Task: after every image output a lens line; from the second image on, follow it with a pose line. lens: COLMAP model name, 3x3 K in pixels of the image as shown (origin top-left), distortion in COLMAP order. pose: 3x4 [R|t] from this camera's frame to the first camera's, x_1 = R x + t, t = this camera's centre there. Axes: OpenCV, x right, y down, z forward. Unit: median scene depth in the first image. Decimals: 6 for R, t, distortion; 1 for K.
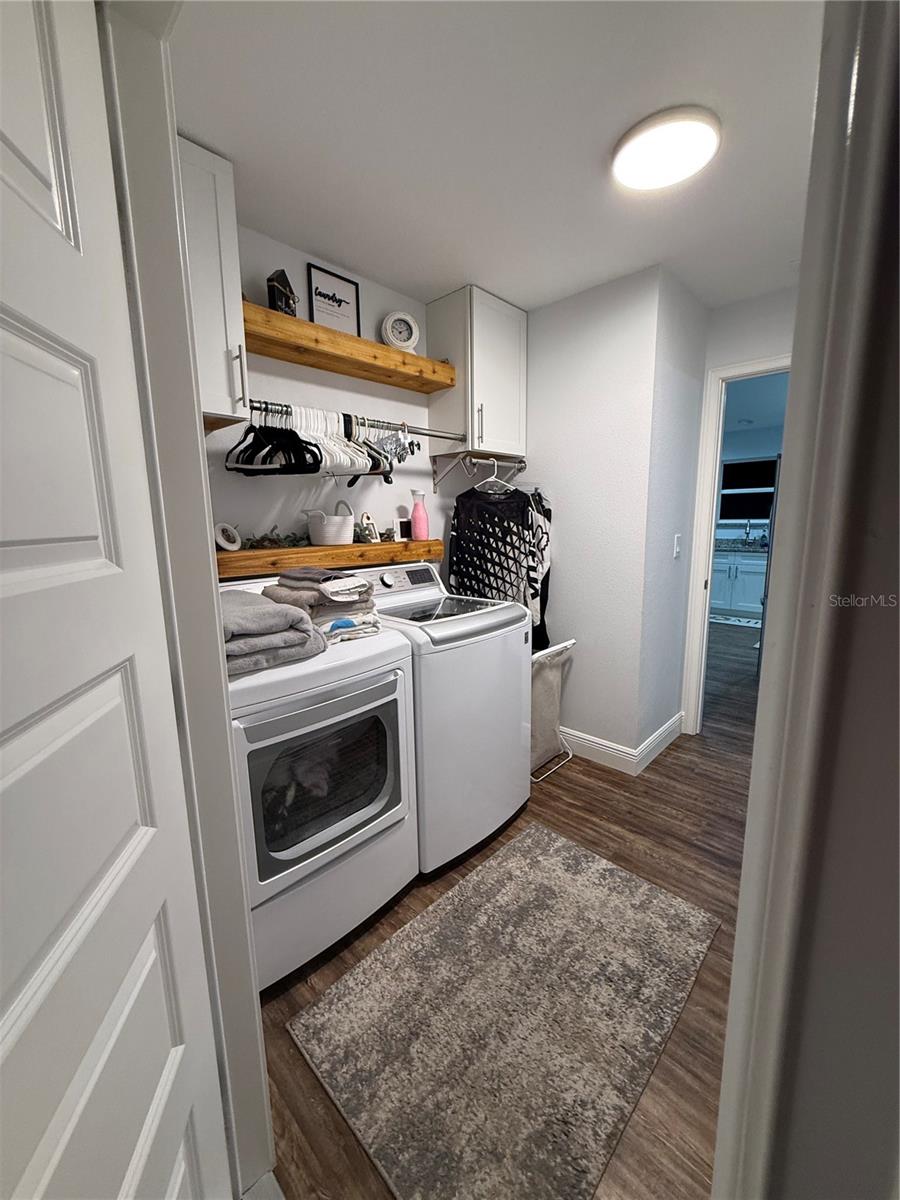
lens RADIAL K [[478.0, 0, 449.4], [0, 478.0, 596.9], [0, 0, 1]] dist [-0.000969, 0.000322]
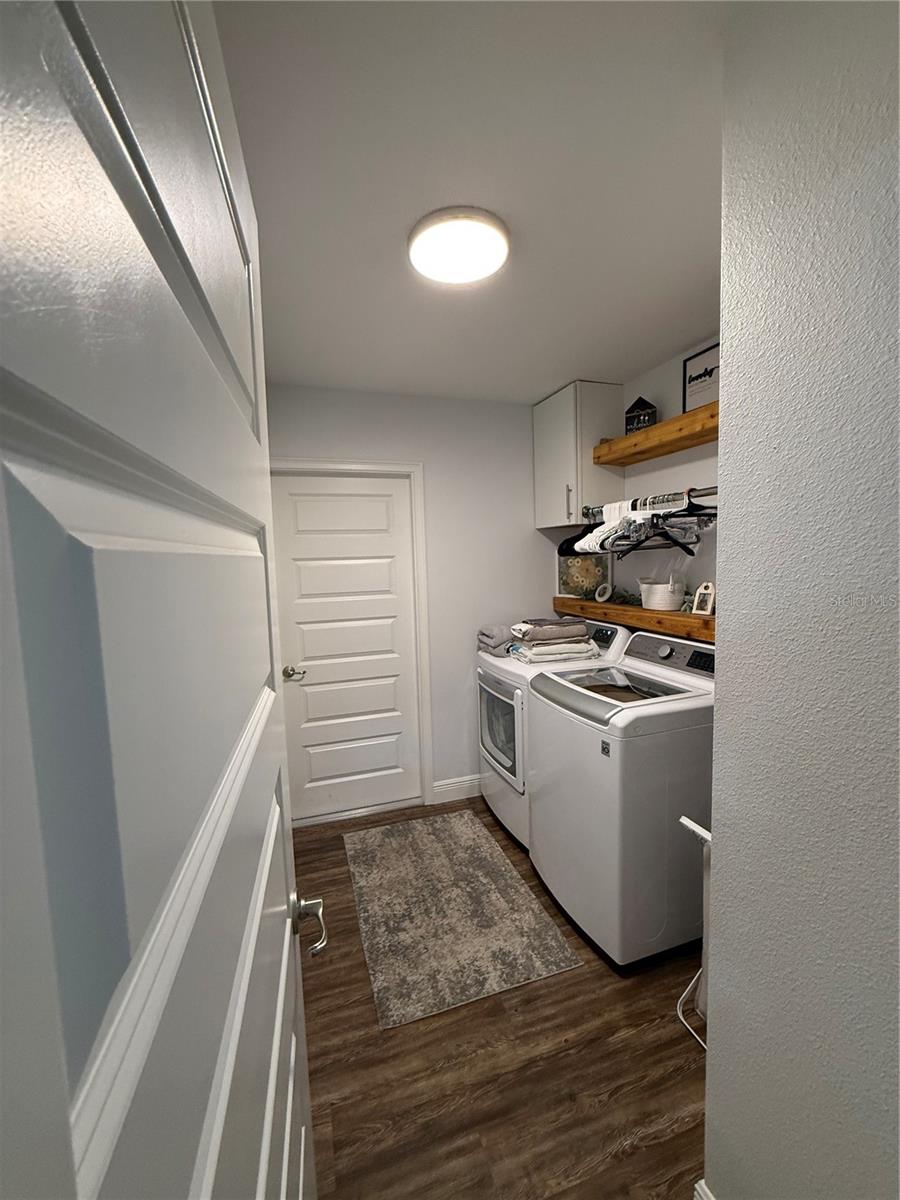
lens RADIAL K [[478.0, 0, 449.4], [0, 478.0, 596.9], [0, 0, 1]] dist [-0.000969, 0.000322]
pose [[-0.466751, 0.104944, -0.878140, 1.225094], [-0.109556, 0.978426, 0.175160, -0.354635], [0.877577, 0.177961, -0.445184, 1.357338]]
